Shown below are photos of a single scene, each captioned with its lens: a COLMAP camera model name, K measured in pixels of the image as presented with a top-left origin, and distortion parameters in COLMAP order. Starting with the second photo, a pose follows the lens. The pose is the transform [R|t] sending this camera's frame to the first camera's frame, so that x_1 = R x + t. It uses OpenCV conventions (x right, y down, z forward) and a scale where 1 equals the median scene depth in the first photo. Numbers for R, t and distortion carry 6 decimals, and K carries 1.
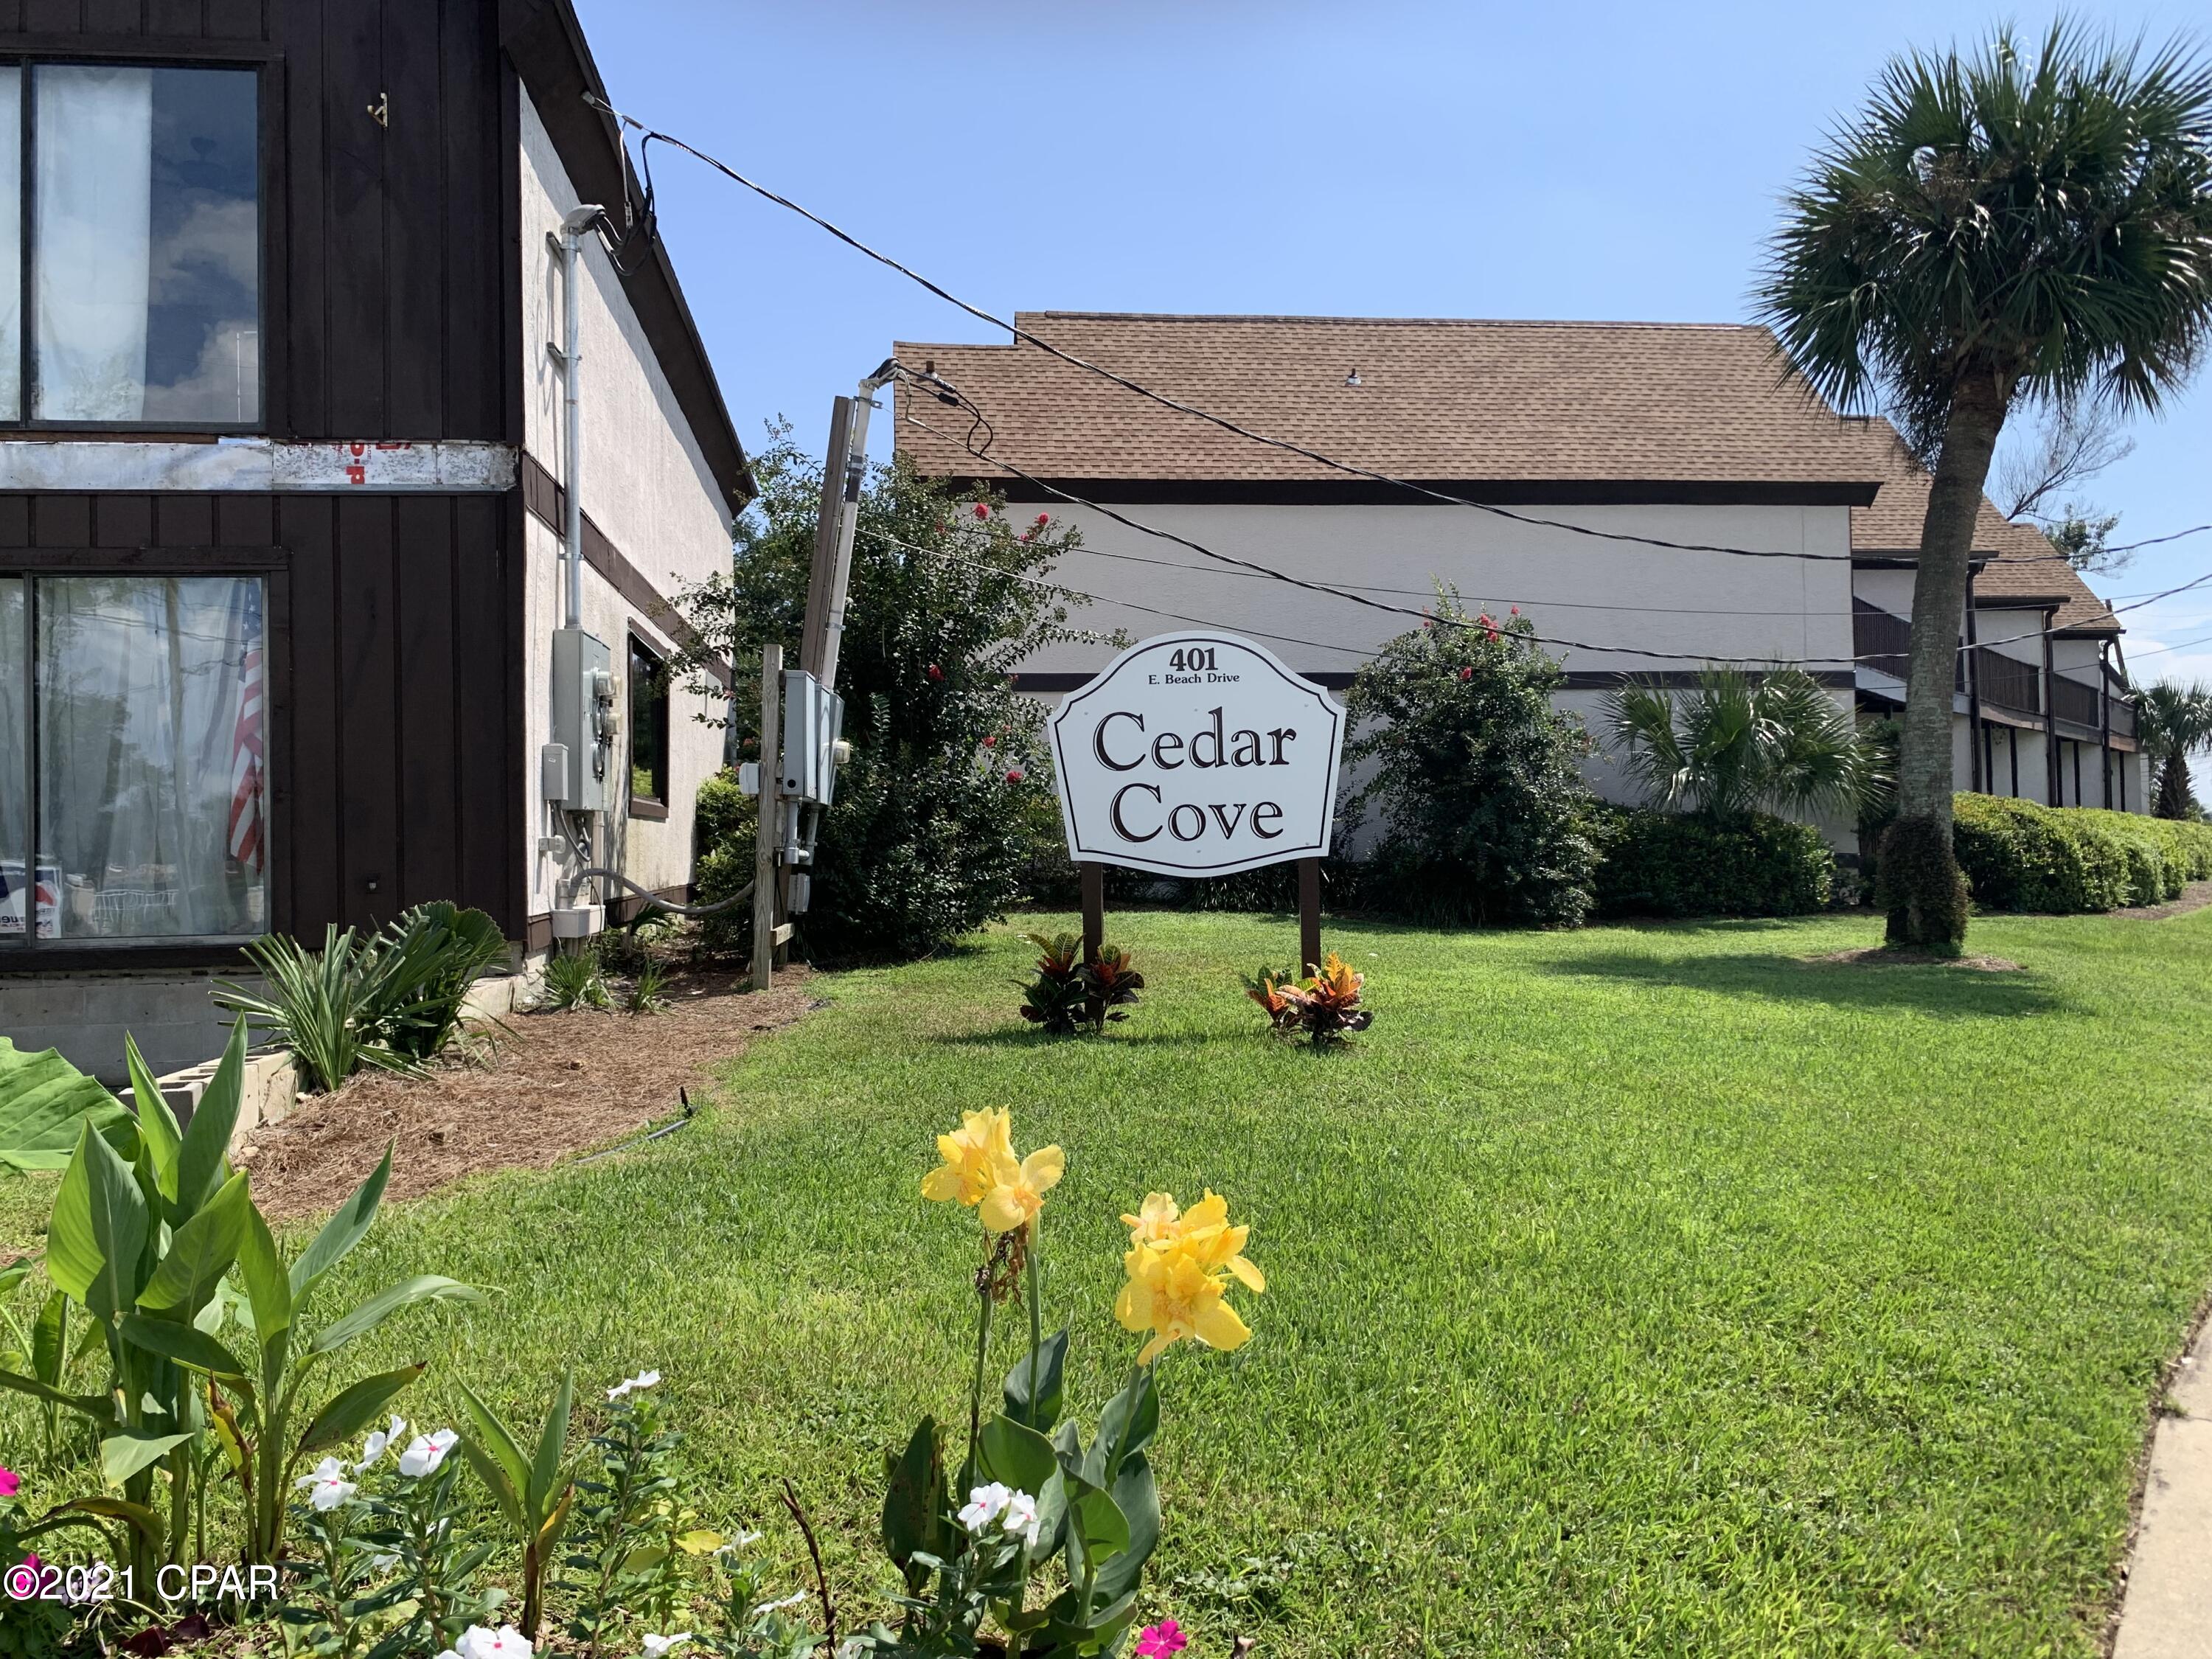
lens RADIAL K [[1708.5, 0, 1098.1], [0, 1708.5, 829.5], [0, 0, 1]] dist [0.012413, 0.003434]
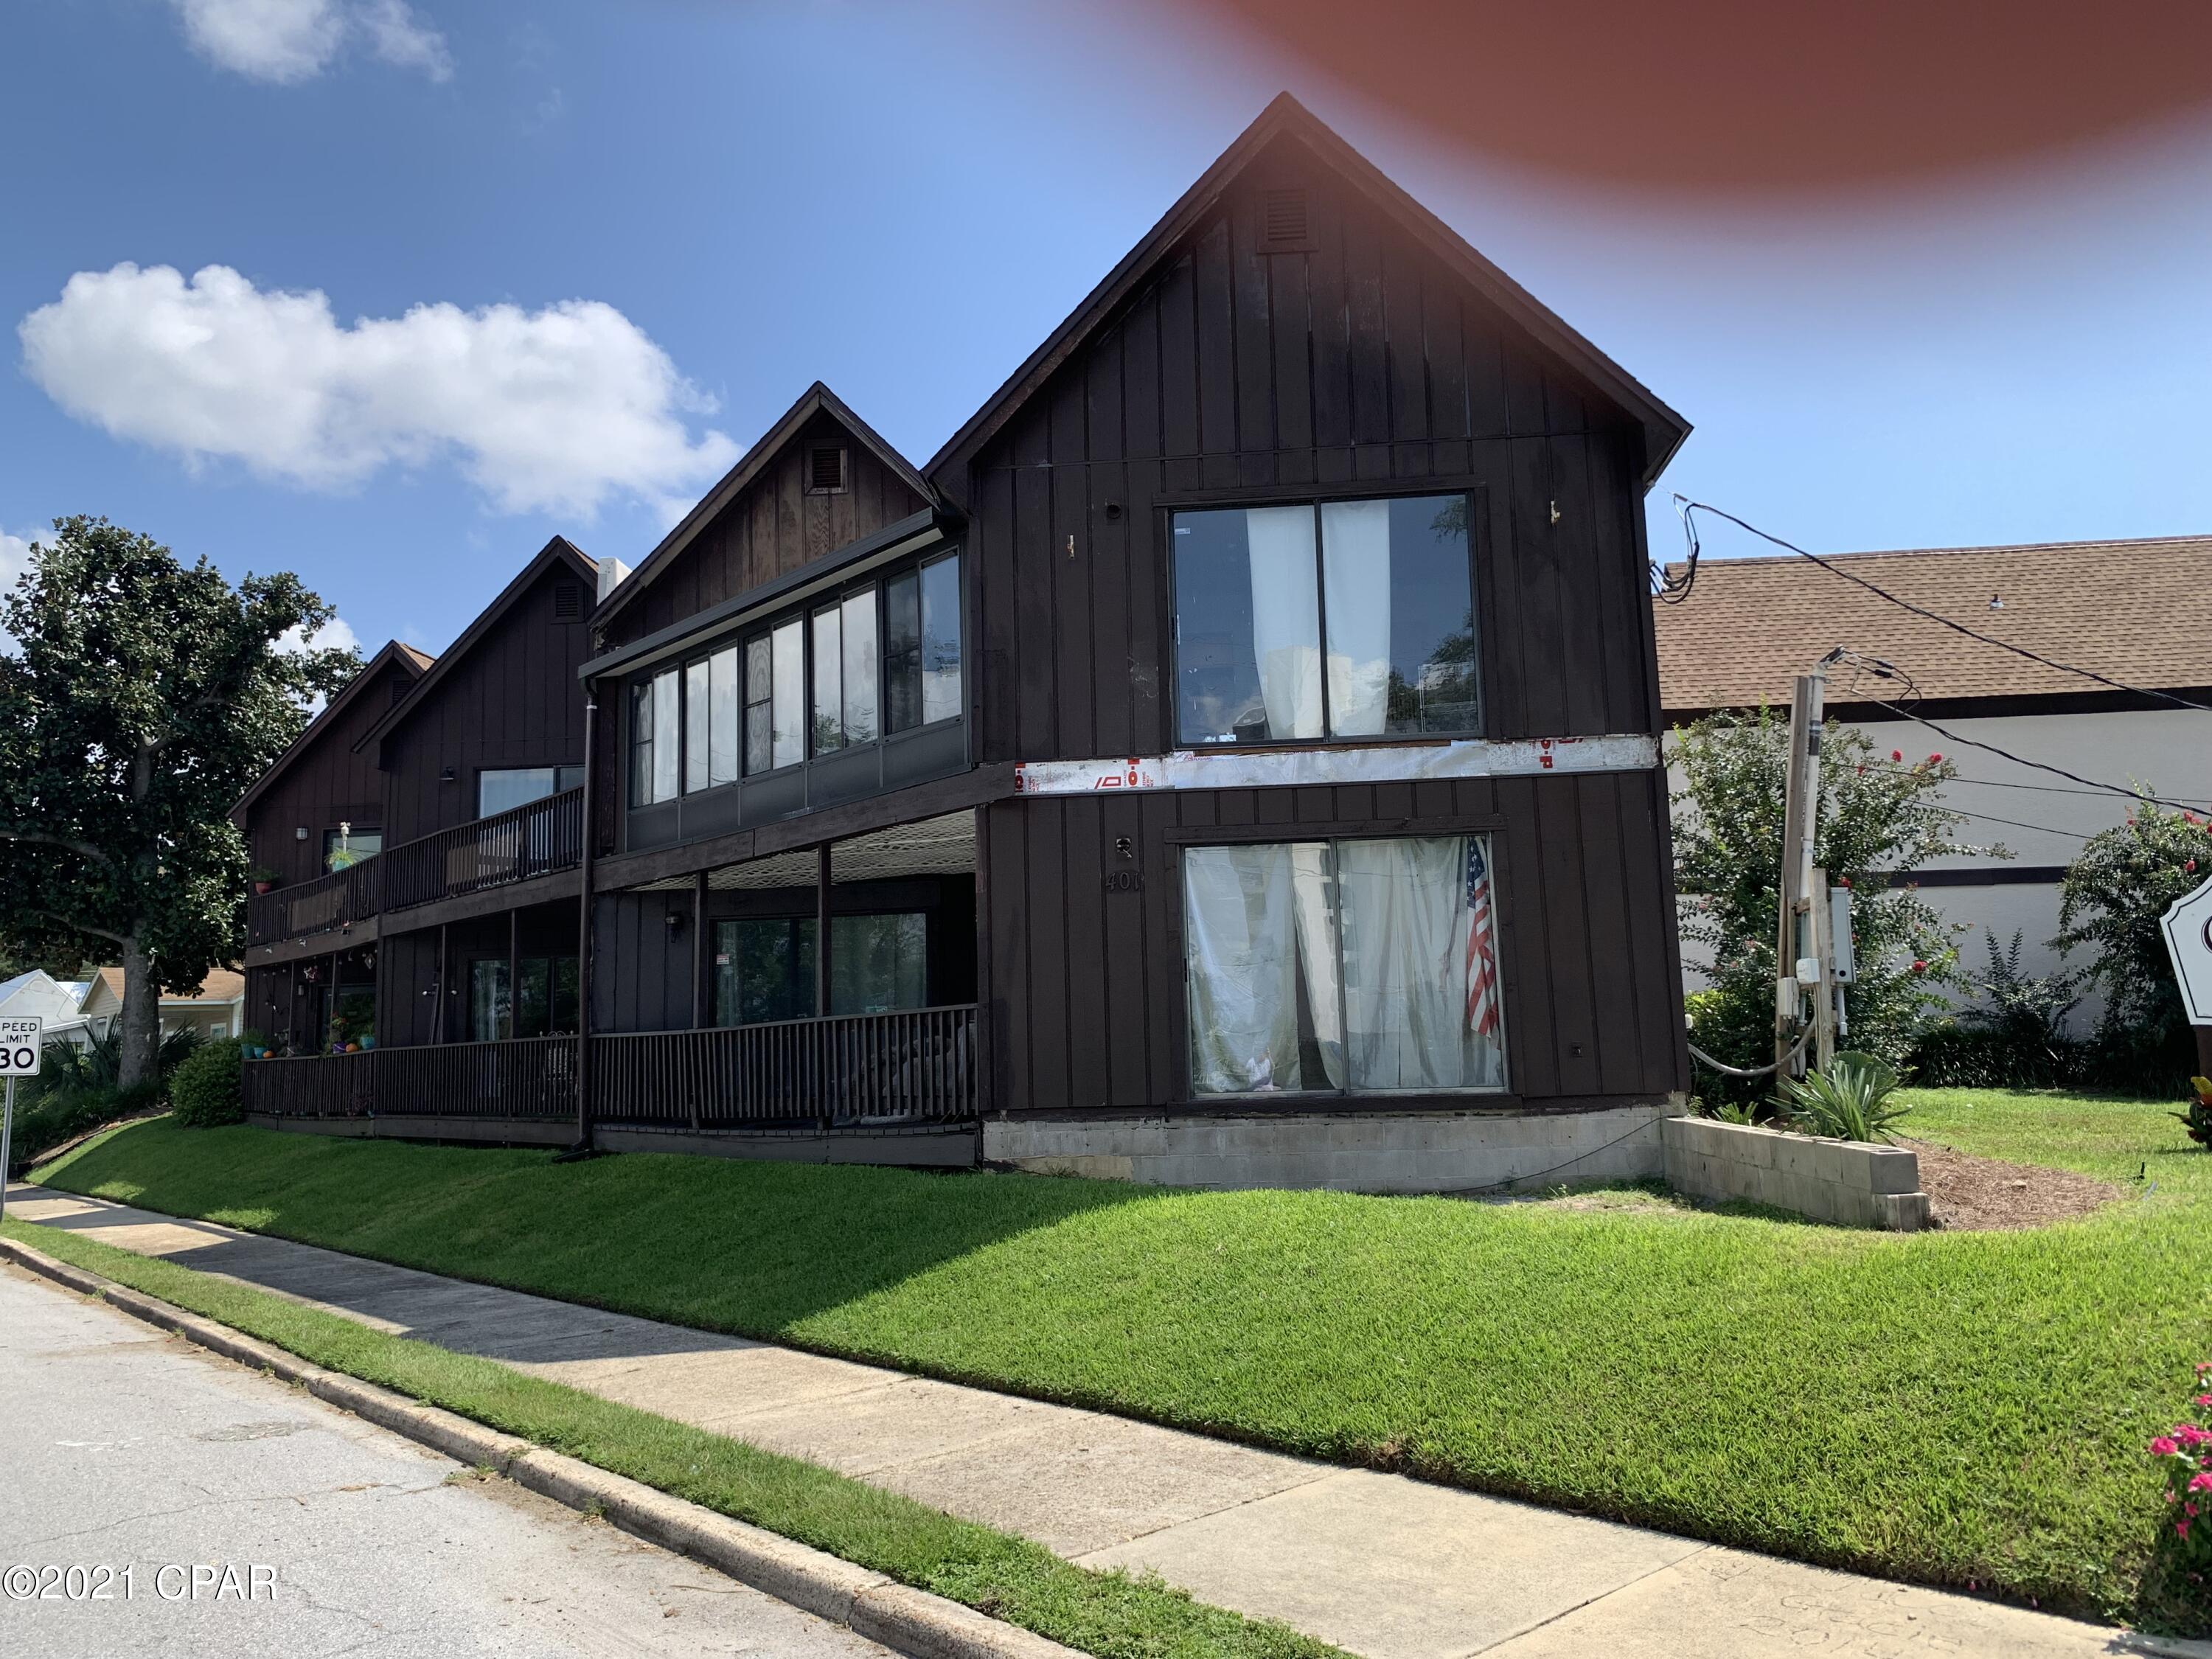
lens RADIAL K [[1708.5, 0, 1112.3], [0, 1708.5, 827.8], [0, 0, 1]] dist [0.012413, 0.003434]
pose [[0.981185, -0.034791, -0.189907, -0.426438], [0.012937, 0.993267, -0.115124, 0.005852], [0.192634, 0.110501, 0.975029, -0.374422]]
